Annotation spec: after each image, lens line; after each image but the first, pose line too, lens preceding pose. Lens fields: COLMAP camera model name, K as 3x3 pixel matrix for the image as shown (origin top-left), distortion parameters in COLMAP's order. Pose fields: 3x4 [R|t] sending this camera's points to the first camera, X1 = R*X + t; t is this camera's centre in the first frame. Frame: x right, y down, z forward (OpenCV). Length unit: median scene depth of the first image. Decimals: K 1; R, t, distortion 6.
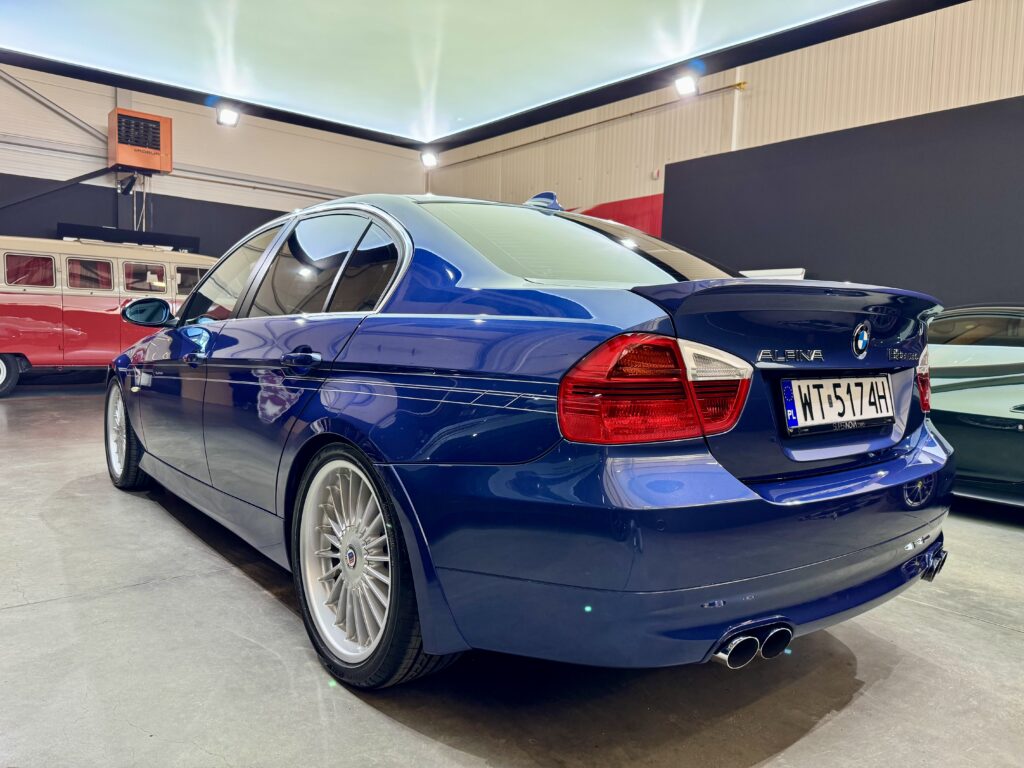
lens RADIAL K [[716.2, 0, 508.6], [0, 716.2, 386.2], [0, 0, 1]] dist [0.065620, -0.084908]
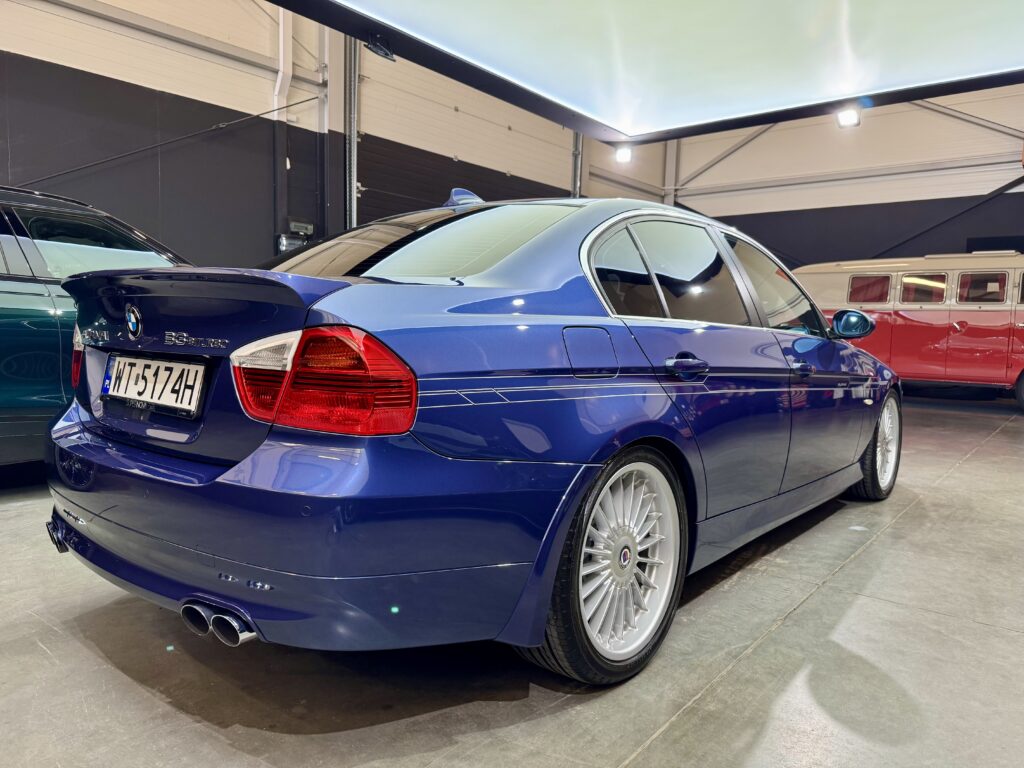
lens RADIAL K [[716.2, 0, 508.6], [0, 716.2, 386.2], [0, 0, 1]] dist [0.065620, -0.084908]
pose [[0.186680, 0.058518, -0.980676, 1.536286], [-0.088316, 0.995182, 0.042571, -0.061327], [0.978443, 0.078662, 0.190949, 1.279368]]
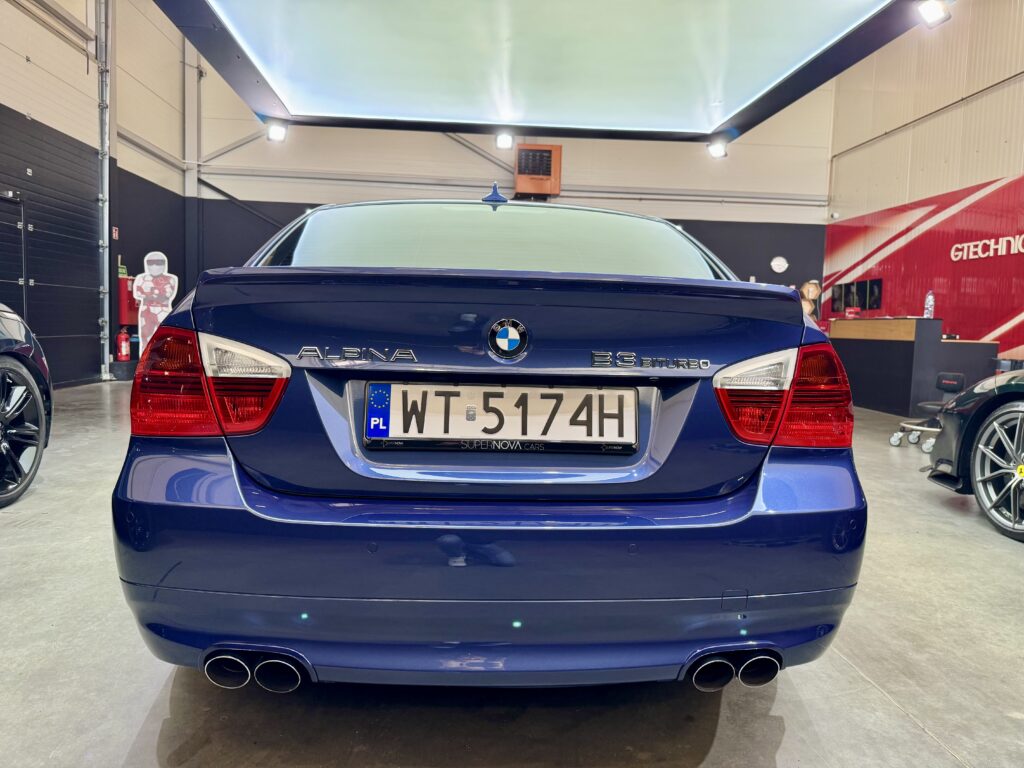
lens RADIAL K [[722.5, 0, 514.2], [0, 722.5, 382.7], [0, 0, 1]] dist [0.041722, -0.054544]
pose [[0.810414, 0.040905, -0.584428, 0.914571], [-0.048687, 0.998811, 0.002395, -0.016962], [0.583831, 0.026514, 0.811442, 0.356256]]
